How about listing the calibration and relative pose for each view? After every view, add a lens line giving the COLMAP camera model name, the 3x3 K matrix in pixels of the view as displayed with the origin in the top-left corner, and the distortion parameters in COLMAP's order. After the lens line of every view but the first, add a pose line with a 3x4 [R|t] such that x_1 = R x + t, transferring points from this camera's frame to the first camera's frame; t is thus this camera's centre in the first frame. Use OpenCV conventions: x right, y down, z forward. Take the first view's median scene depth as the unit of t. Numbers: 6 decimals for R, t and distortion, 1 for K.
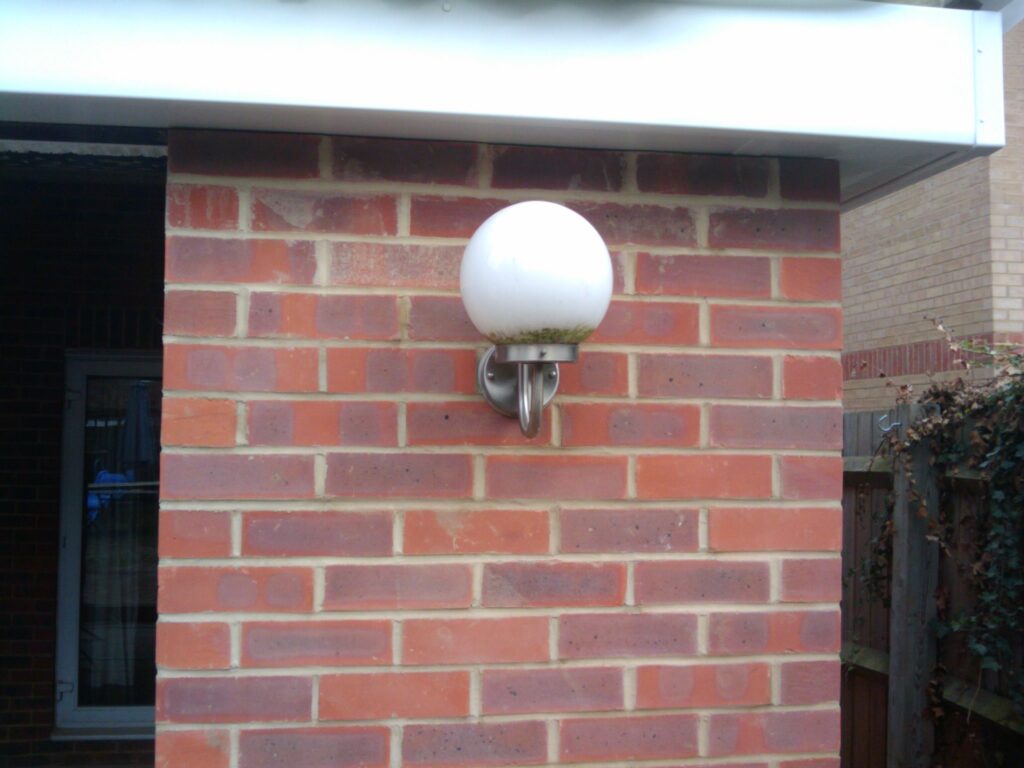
lens RADIAL K [[967.9, 0, 513.4], [0, 967.9, 363.3], [0, 0, 1]] dist [-0.051722, -0.001525]
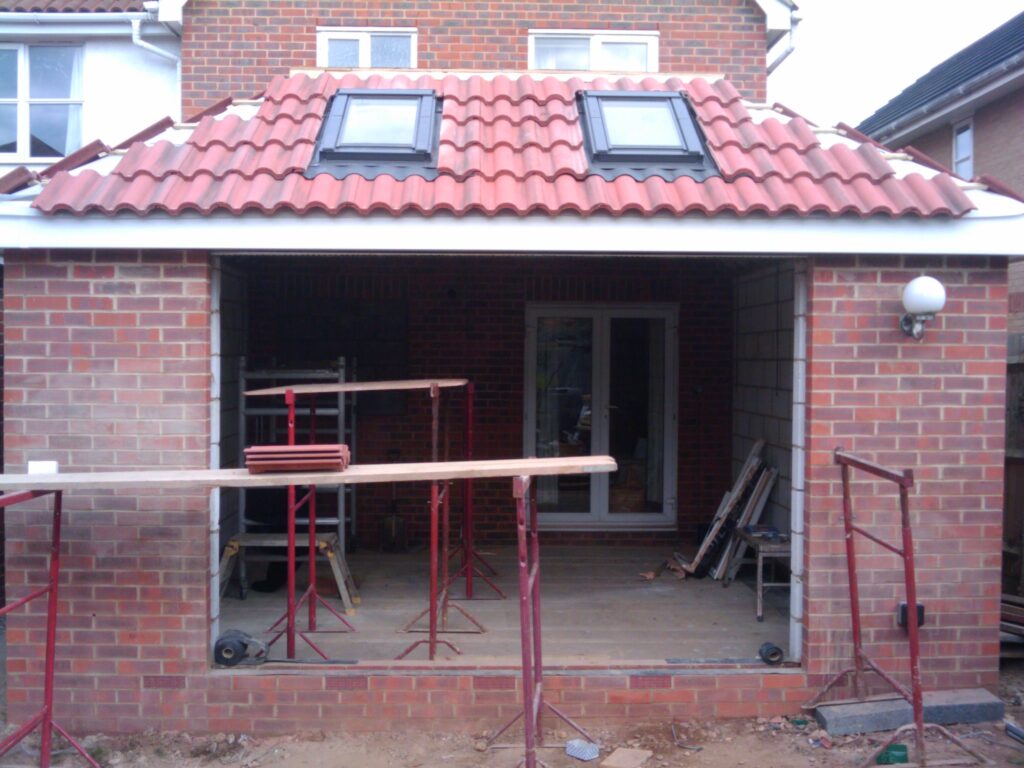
lens RADIAL K [[1054.5, 0, 512.0], [0, 1054.5, 384.0], [0, 0, 1]] dist [-0.048385, -0.011058]
pose [[0.993669, -0.004176, -0.112270, -1.001237], [0.014286, 0.995893, 0.089402, -0.125572], [0.111436, -0.090439, 0.989648, -2.903460]]
